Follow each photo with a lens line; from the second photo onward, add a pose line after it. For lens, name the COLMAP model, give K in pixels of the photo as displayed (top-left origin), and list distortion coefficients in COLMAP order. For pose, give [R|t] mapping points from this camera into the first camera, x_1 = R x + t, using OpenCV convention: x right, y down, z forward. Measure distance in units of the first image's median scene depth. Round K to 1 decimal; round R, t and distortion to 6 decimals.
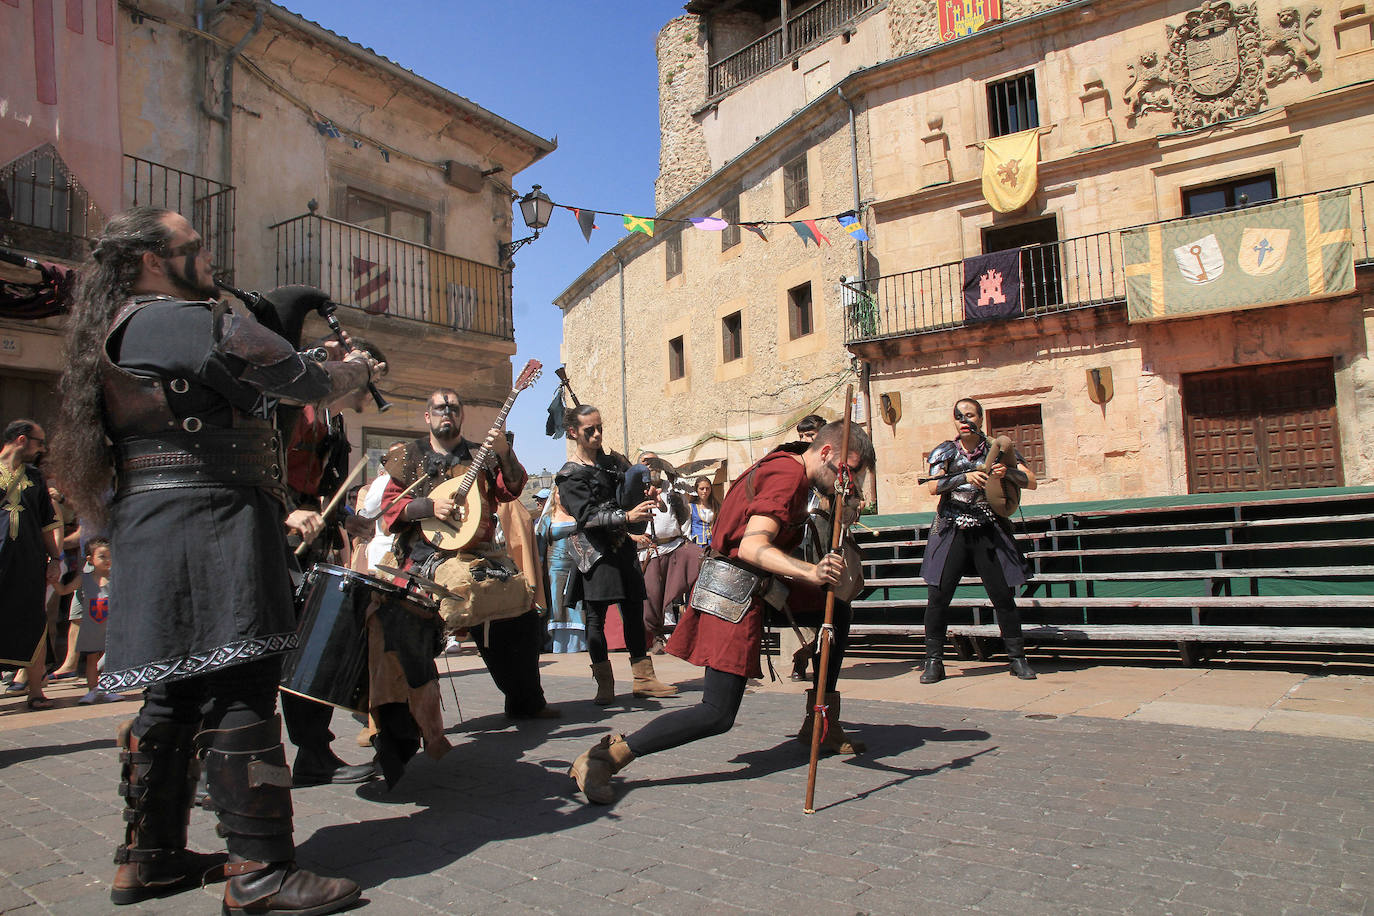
lens RADIAL K [[962.9, 0, 682.0], [0, 962.9, 437.5], [0, 0, 1]] dist [-0.099233, 0.071356]
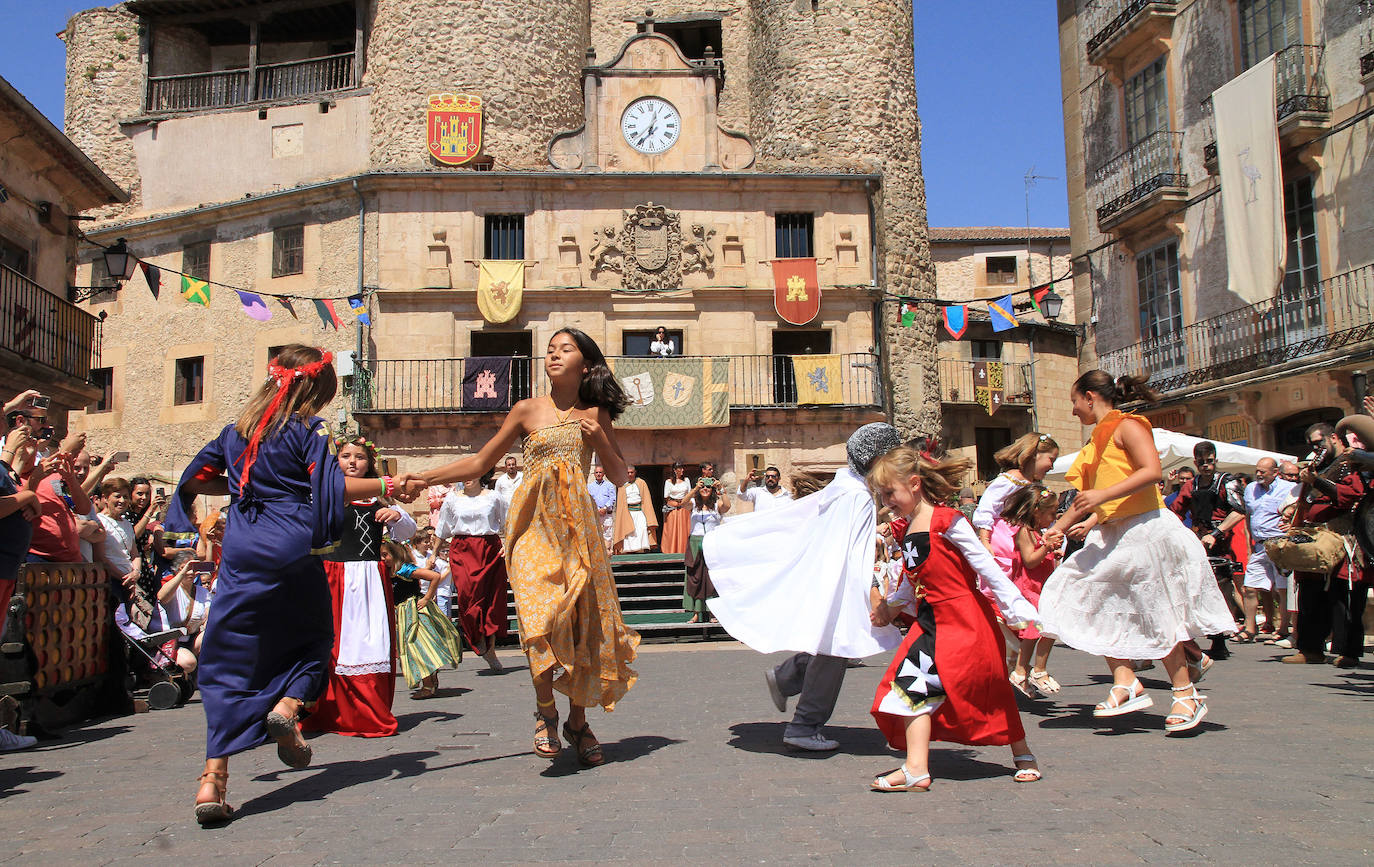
lens RADIAL K [[1121.1, 0, 669.9], [0, 1121.1, 404.2], [0, 0, 1]] dist [-0.002561, 0.021904]
pose [[0.779650, 0.111440, 0.616220, -0.405178], [-0.068376, 0.993304, -0.093123, -0.009735], [-0.622471, 0.030469, 0.782049, -0.318186]]
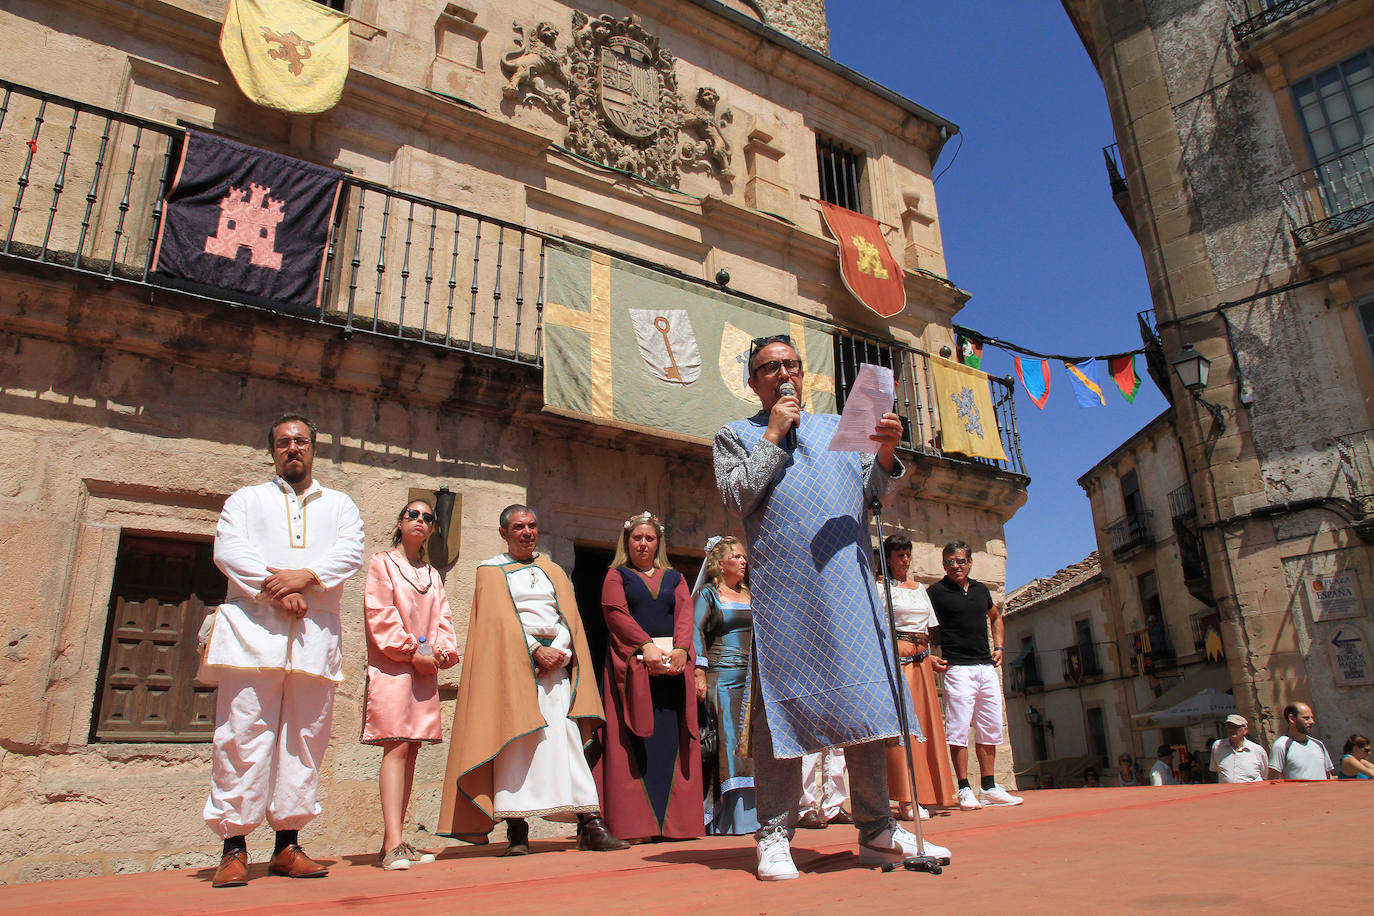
lens RADIAL K [[930.2, 0, 690.9], [0, 930.2, 434.9], [0, 0, 1]] dist [-0.077267, 0.027152]
pose [[0.310119, 0.331127, 0.891168, 0.075674], [-0.070935, 0.942830, -0.325638, 0.034957], [-0.948048, 0.037772, 0.315878, 0.724540]]
